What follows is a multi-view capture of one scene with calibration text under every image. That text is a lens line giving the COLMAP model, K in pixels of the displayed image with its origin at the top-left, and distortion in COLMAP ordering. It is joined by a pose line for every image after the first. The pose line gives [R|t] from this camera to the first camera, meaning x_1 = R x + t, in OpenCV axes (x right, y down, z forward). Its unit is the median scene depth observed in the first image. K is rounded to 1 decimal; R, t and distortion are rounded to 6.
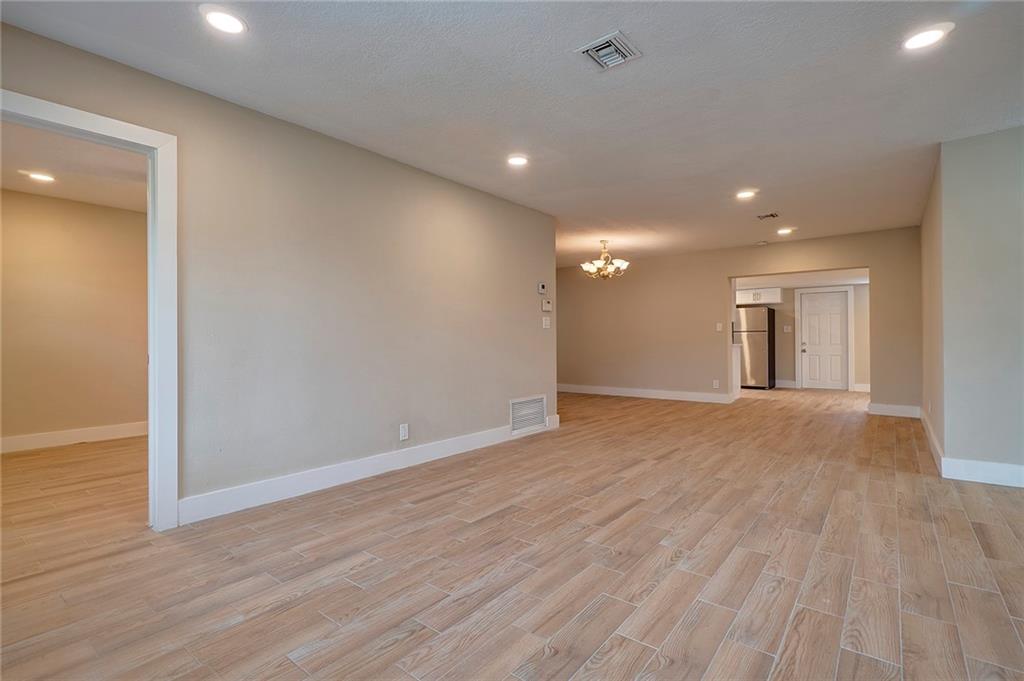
lens RADIAL K [[481.4, 0, 512.0], [0, 481.4, 340.5], [0, 0, 1]] dist [-0.001468, 0.000137]
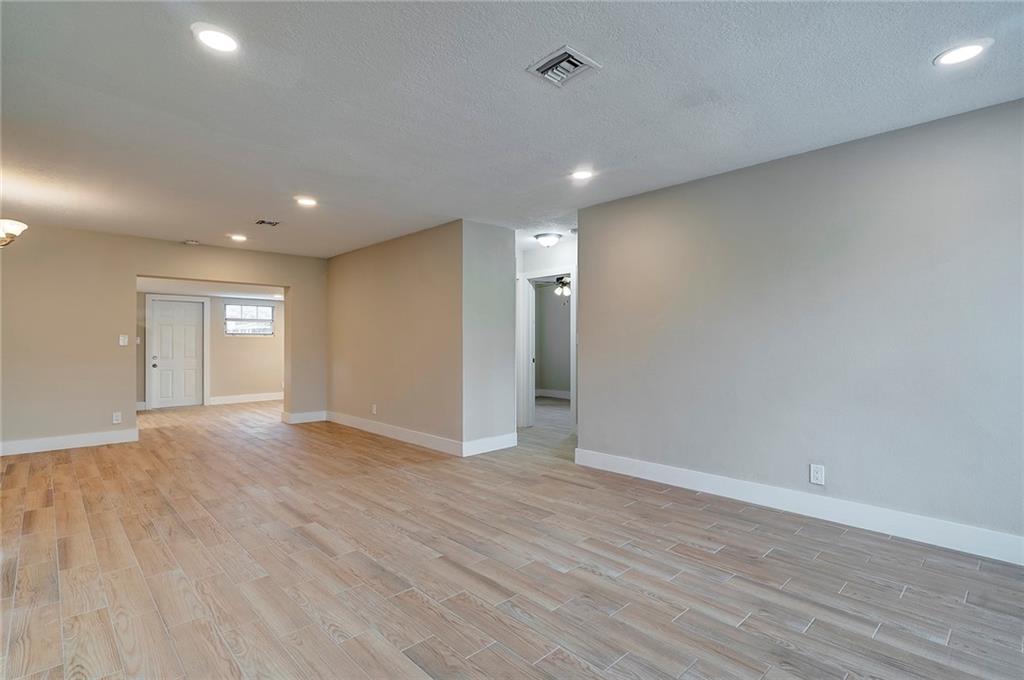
lens RADIAL K [[492.5, 0, 512.0], [0, 492.5, 340.0], [0, 0, 1]] dist [-0.001803, -0.000172]
pose [[0.143963, 0.009982, 0.989533, -0.586640], [0.001669, 0.999945, -0.010330, -0.047909], [-0.989582, 0.003139, 0.143938, 0.753258]]
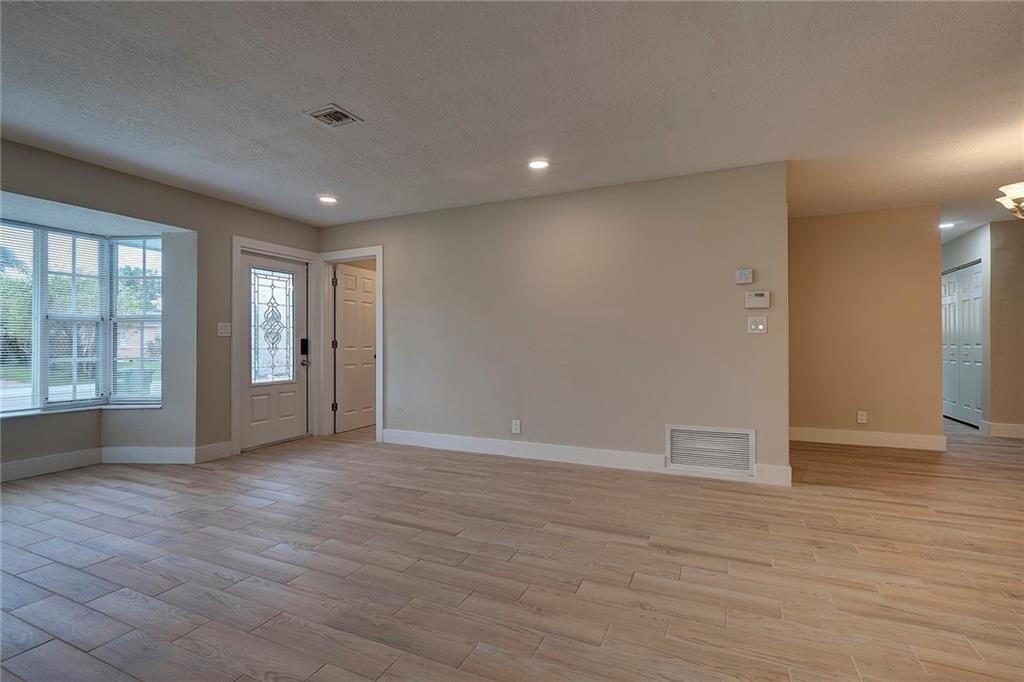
lens RADIAL K [[481.4, 0, 512.0], [0, 481.4, 341.0], [0, 0, 1]] dist [-0.001468, 0.000137]
pose [[0.233017, 0.000269, -0.972473, 1.161640], [-0.000349, 1.000000, 0.000193, -0.025733], [0.972472, 0.000295, 0.233018, 0.902490]]
